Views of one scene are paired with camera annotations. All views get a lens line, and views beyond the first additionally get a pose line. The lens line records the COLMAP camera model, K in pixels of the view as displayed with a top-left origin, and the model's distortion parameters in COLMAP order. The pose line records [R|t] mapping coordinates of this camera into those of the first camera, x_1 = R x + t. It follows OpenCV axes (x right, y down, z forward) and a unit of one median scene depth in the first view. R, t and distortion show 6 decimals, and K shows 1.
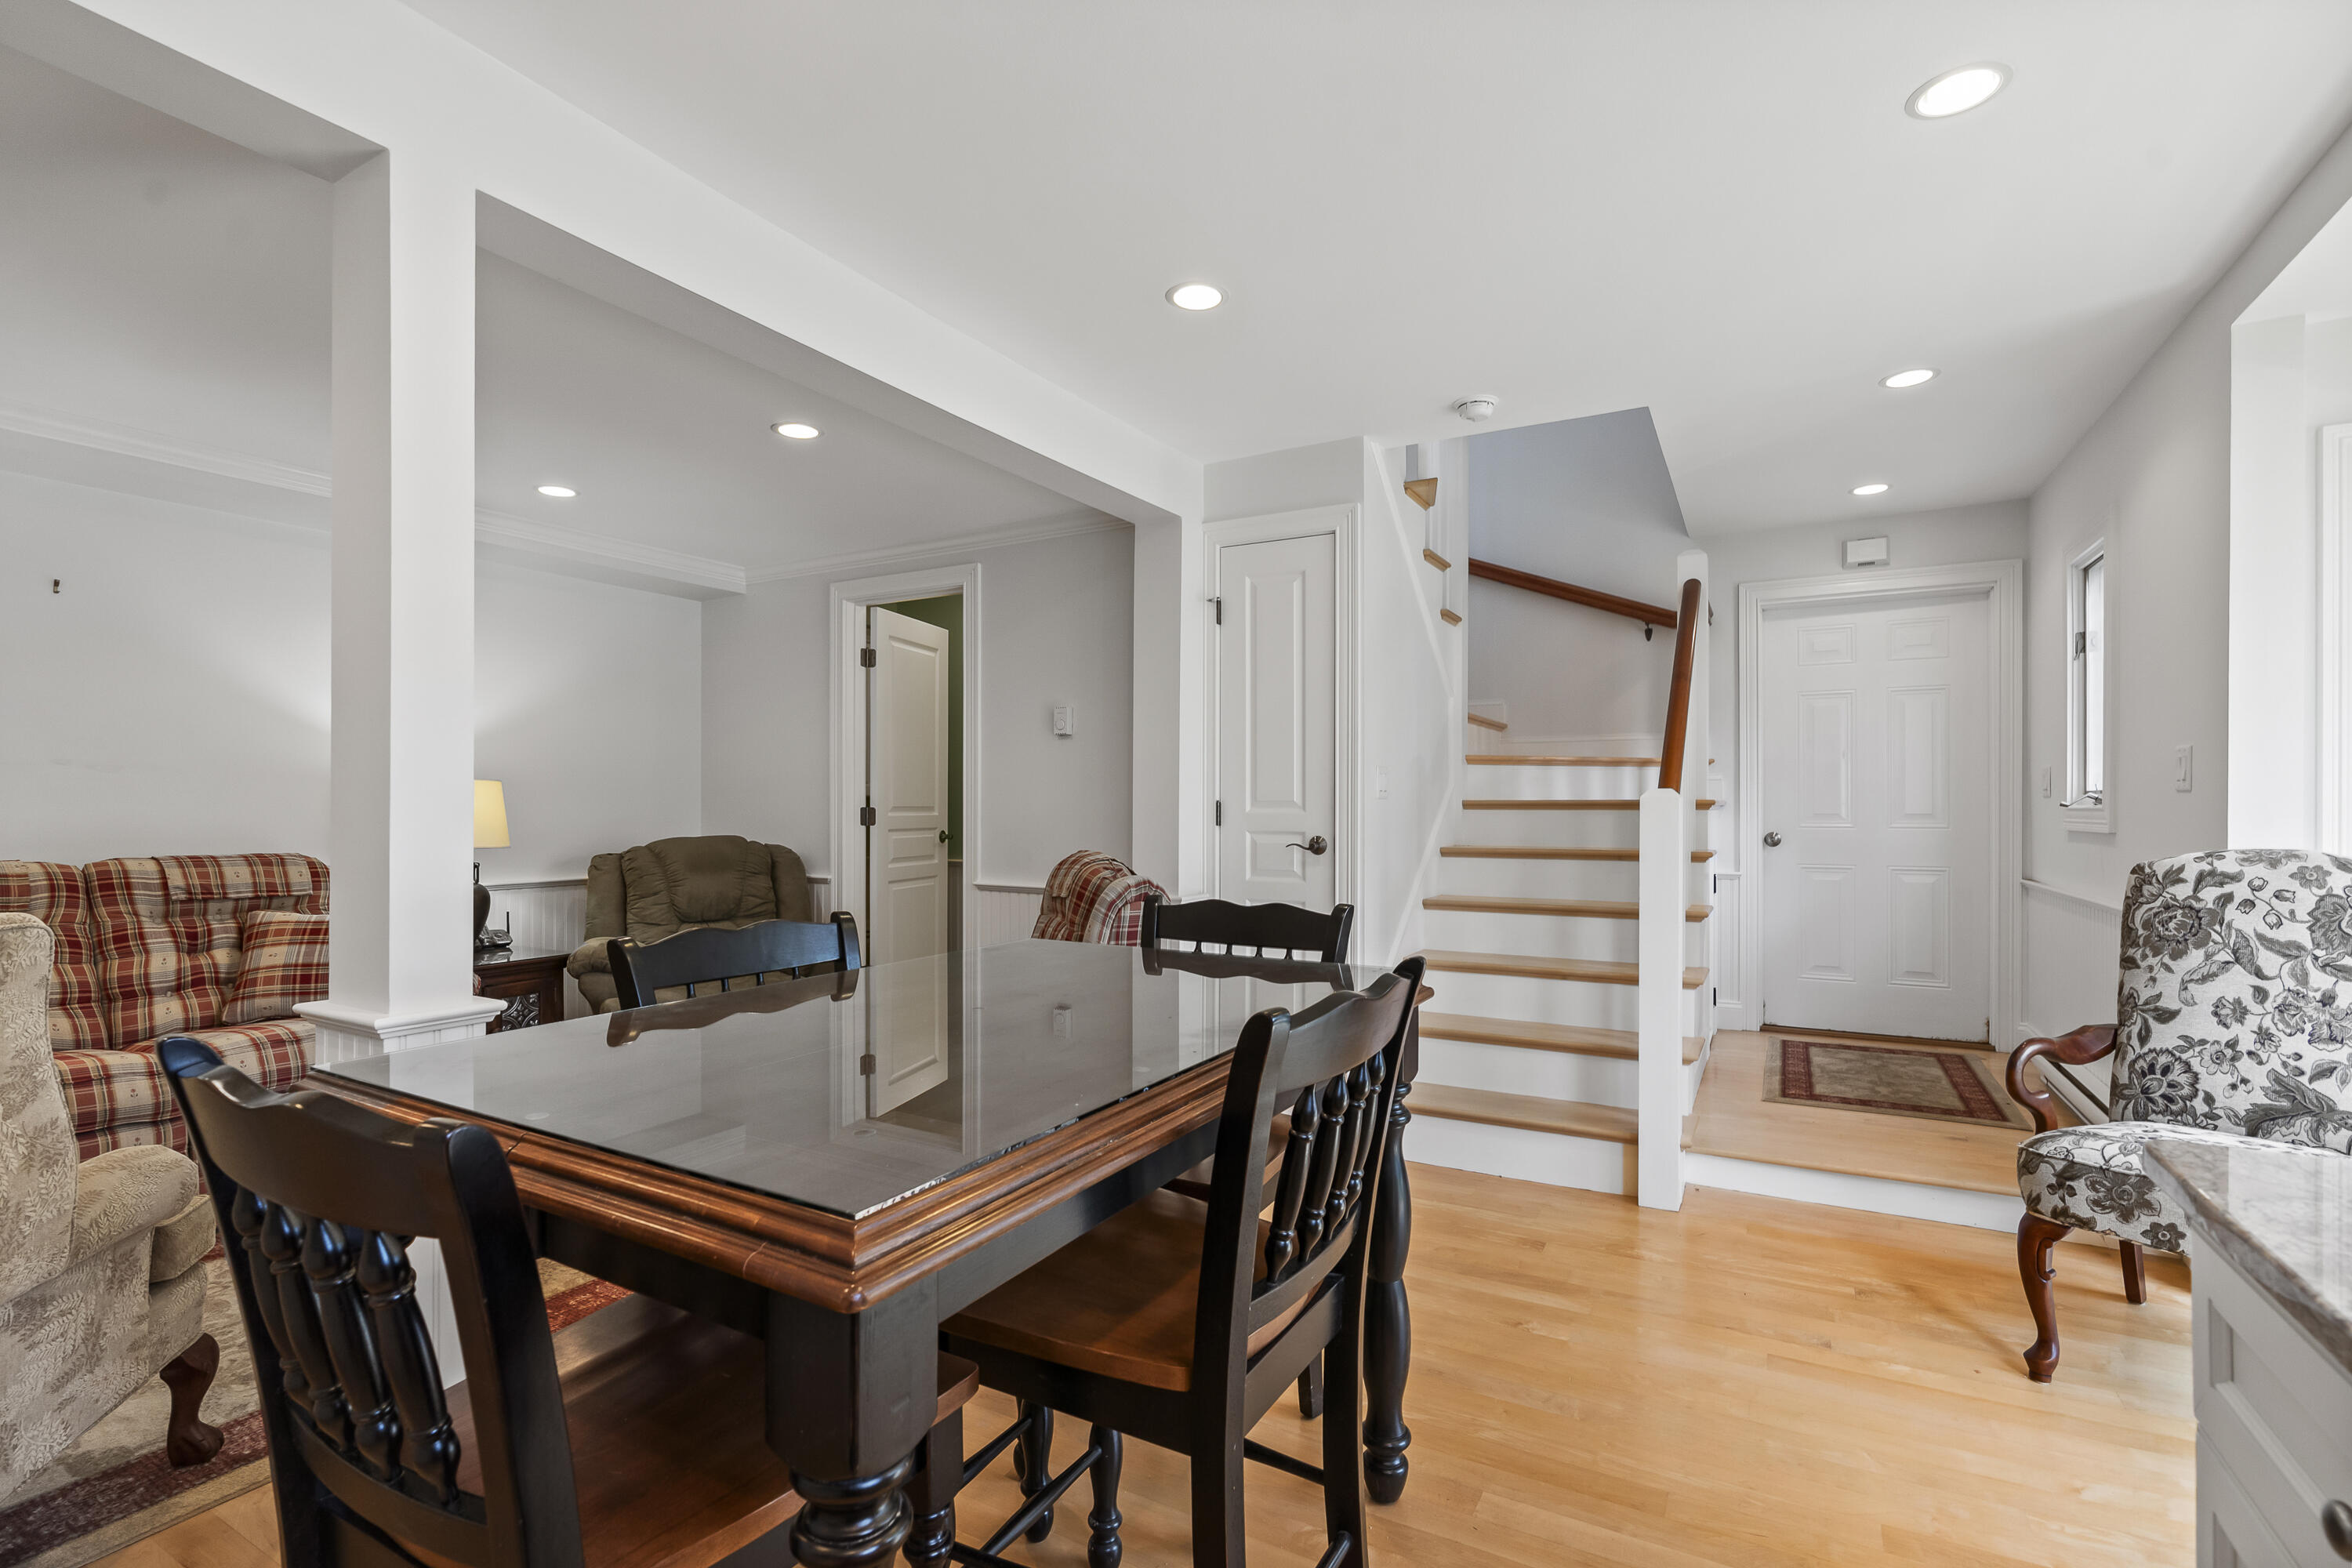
lens RADIAL K [[1080.2, 0, 1177.4], [0, 1080.2, 799.5], [0, 0, 1]] dist [-0.000157, 0.002529]
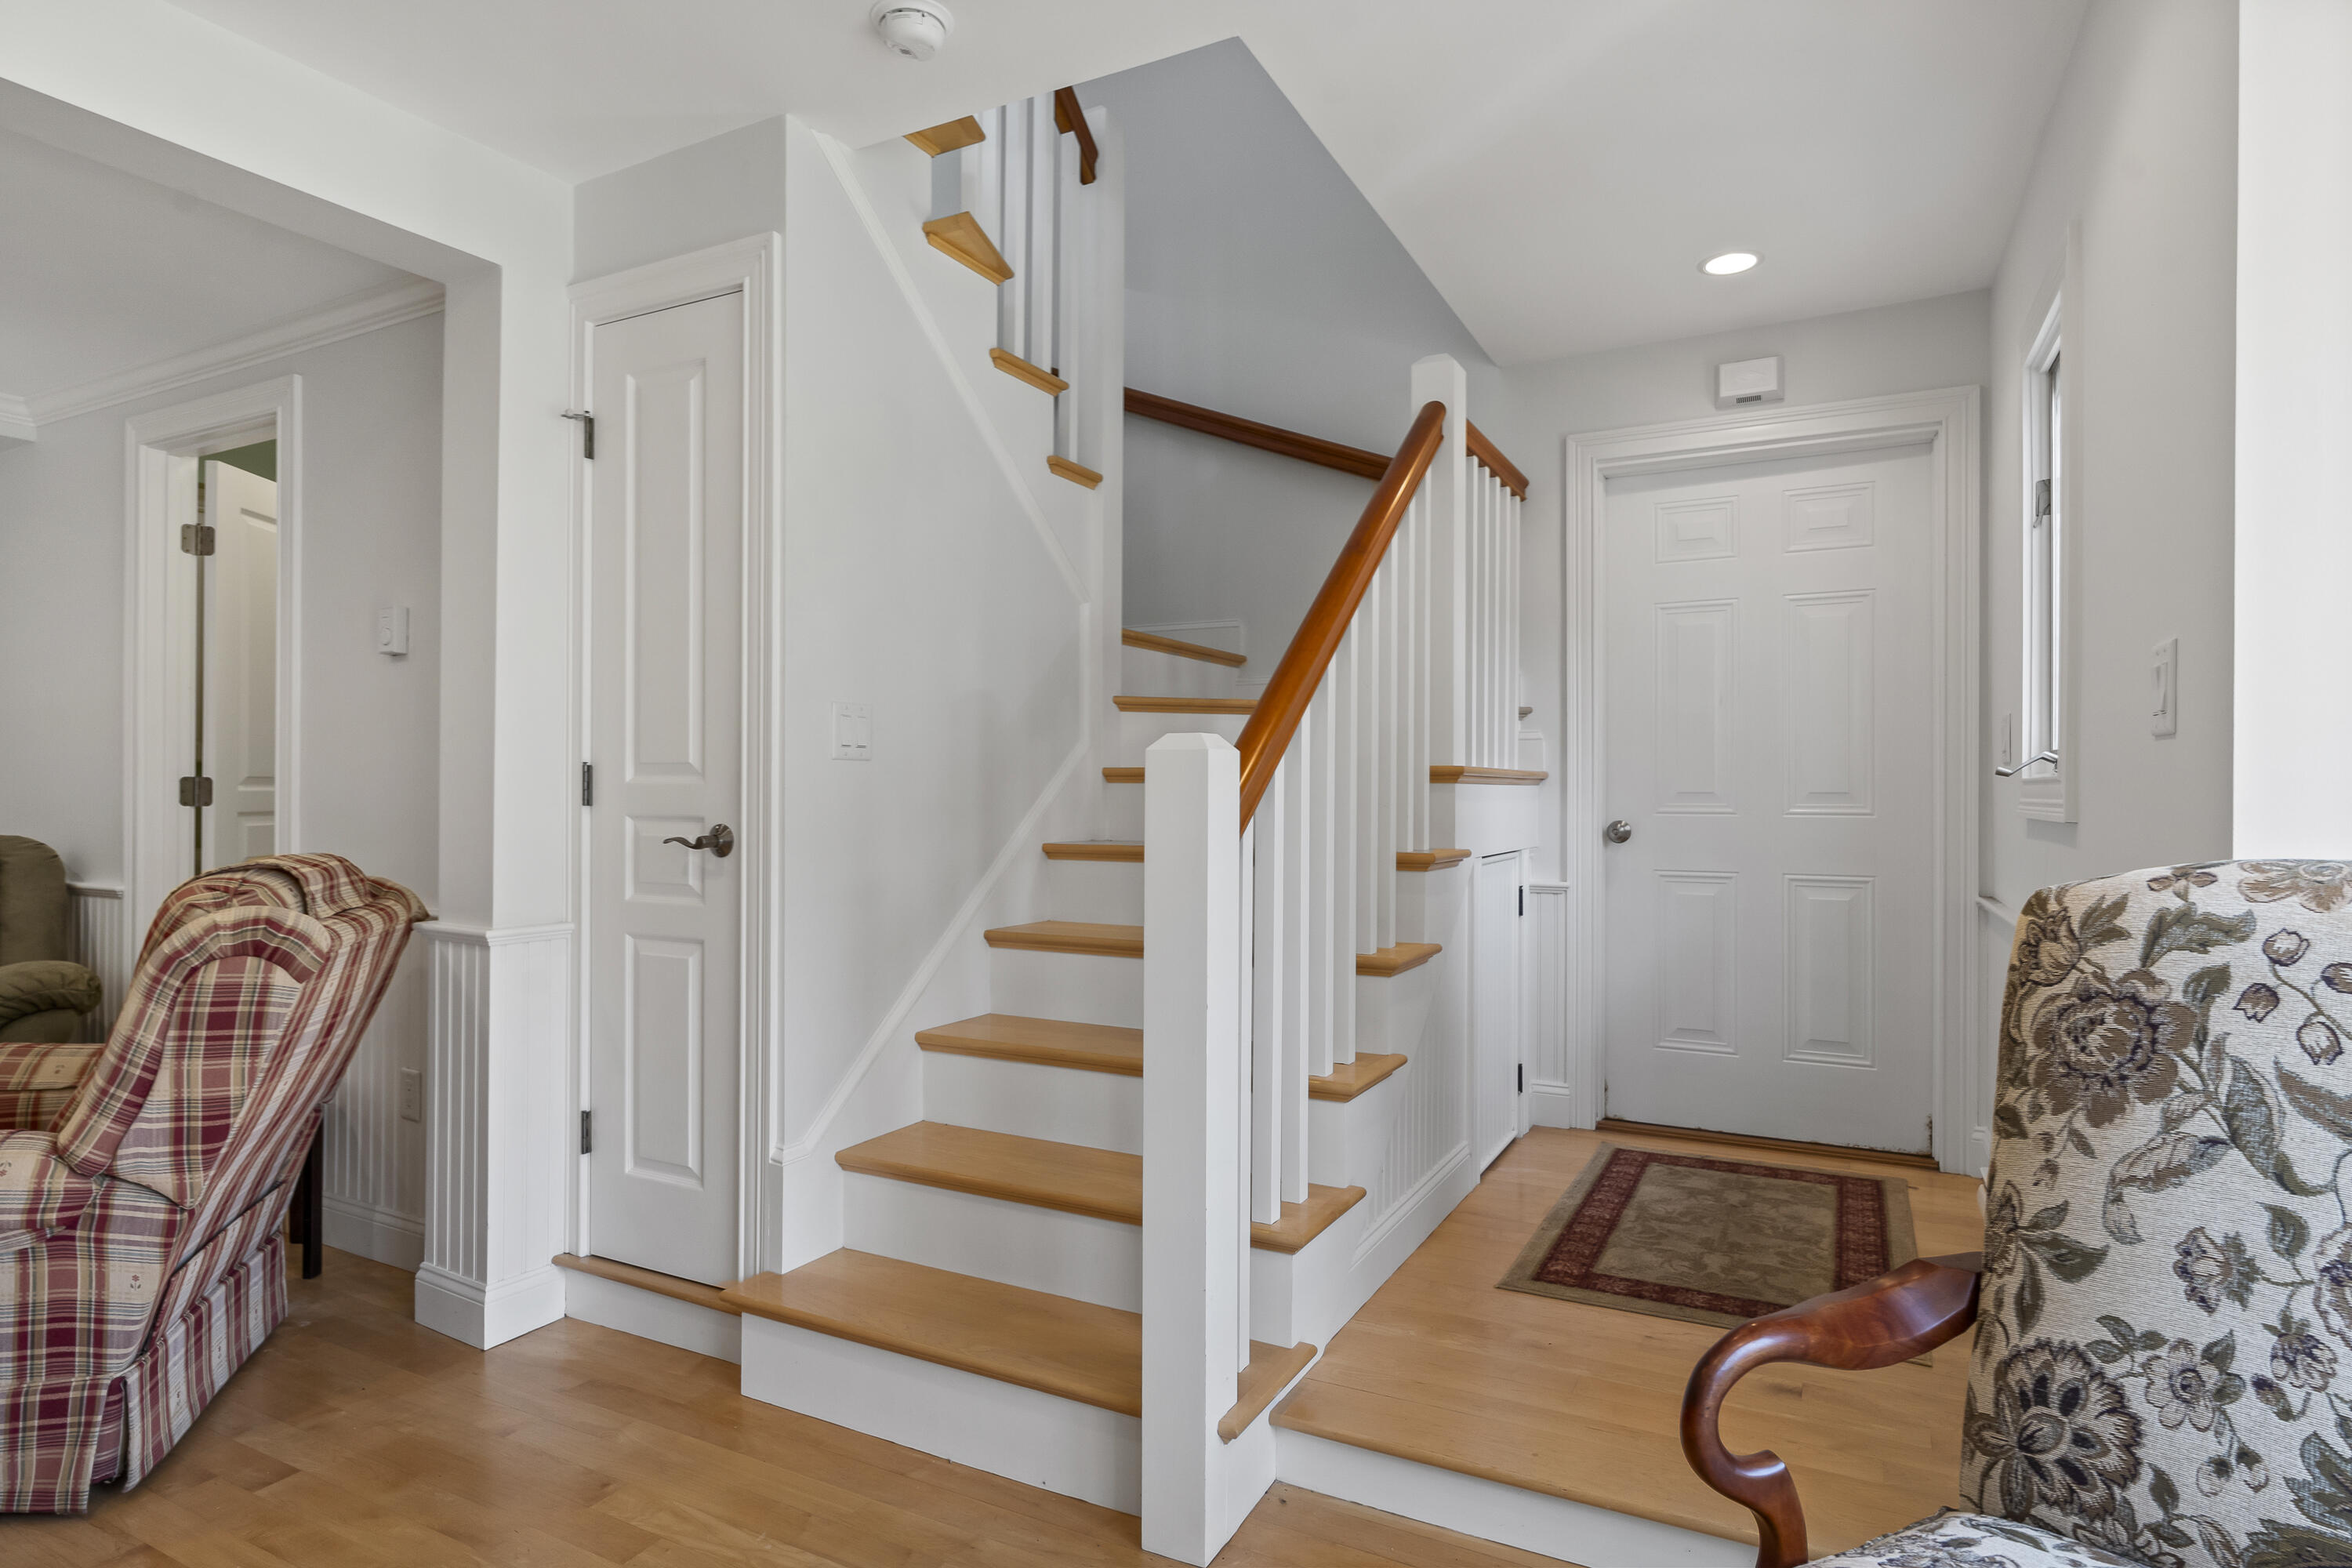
lens RADIAL K [[1265.7, 0, 1171.3], [0, 1265.7, 778.3], [0, 0, 1]] dist [0.000561, 0.002108]
pose [[0.999703, 0.003642, 0.024085, 0.439061], [-0.003558, 0.999987, -0.003523, 0.013864], [-0.024098, 0.003436, 0.999704, 0.413182]]
